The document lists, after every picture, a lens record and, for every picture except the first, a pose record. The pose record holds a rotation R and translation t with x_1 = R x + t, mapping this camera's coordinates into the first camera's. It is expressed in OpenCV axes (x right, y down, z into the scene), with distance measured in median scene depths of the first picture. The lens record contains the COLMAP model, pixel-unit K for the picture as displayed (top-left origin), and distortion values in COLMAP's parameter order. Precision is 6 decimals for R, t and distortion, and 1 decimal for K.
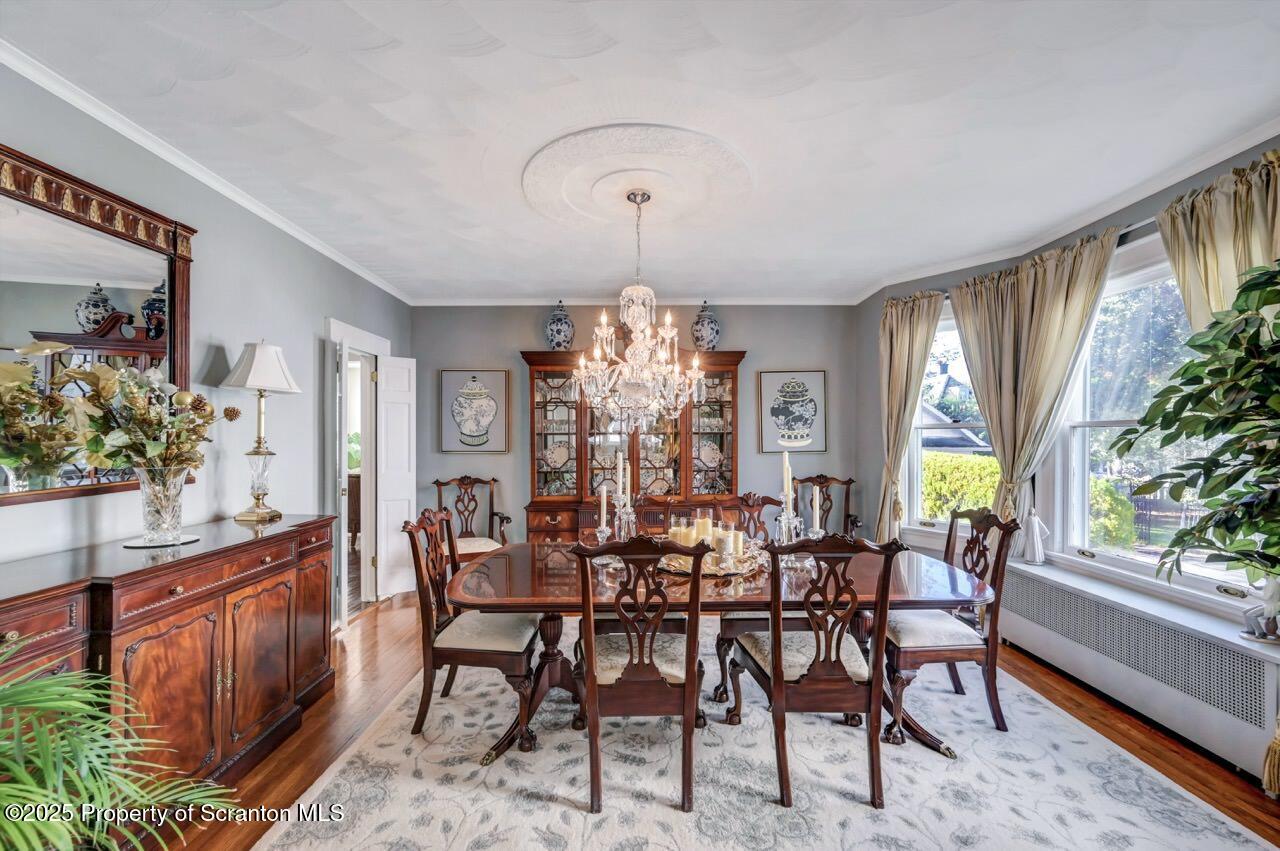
lens RADIAL K [[509.6, 0, 635.3], [0, 509.6, 432.1], [0, 0, 1]] dist [-0.001954, 0.000751]
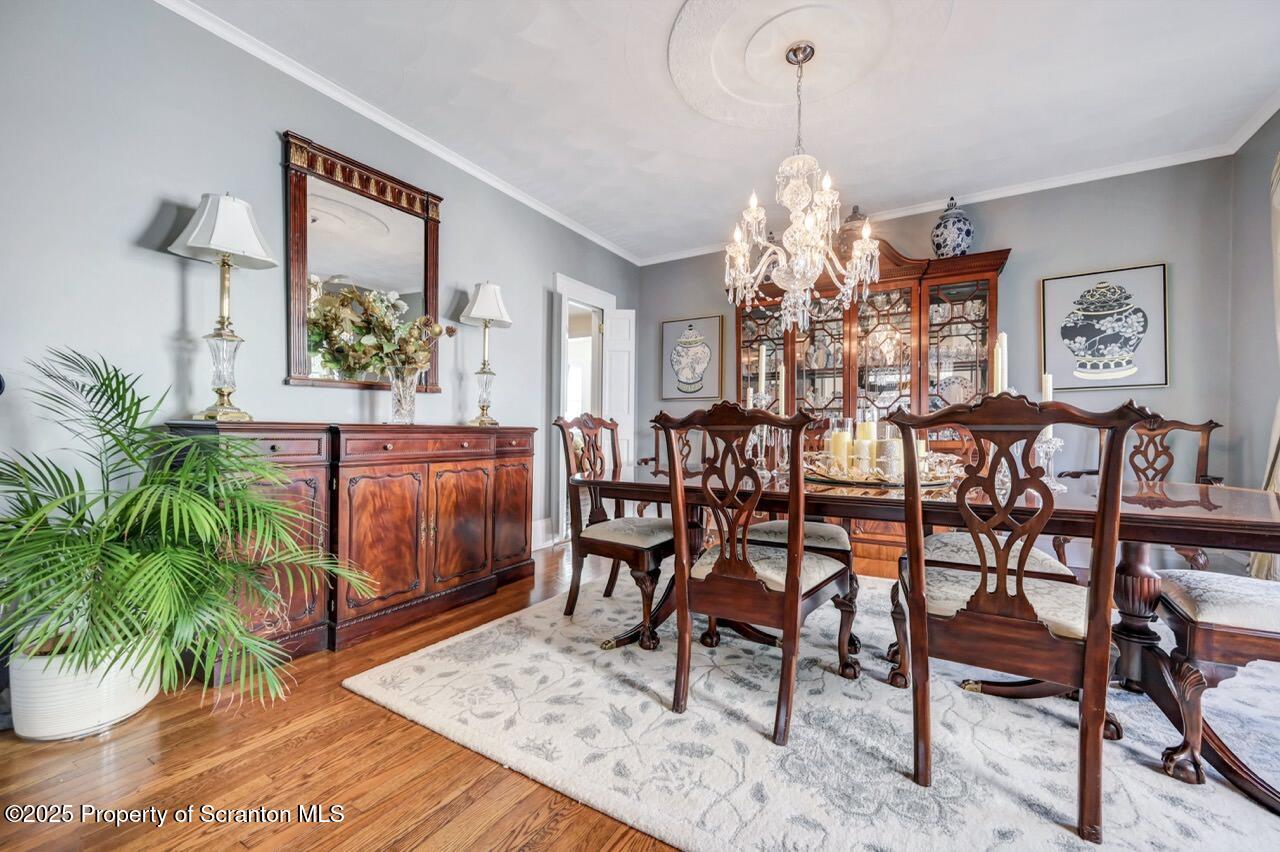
lens RADIAL K [[509.6, 0, 643.4], [0, 509.6, 426.9], [0, 0, 1]] dist [-0.001954, 0.000751]
pose [[0.857648, 0.004817, -0.514215, 0.277288], [-0.005348, 0.999986, 0.000447, 0.204568], [0.514209, 0.002367, 0.857661, 0.167195]]
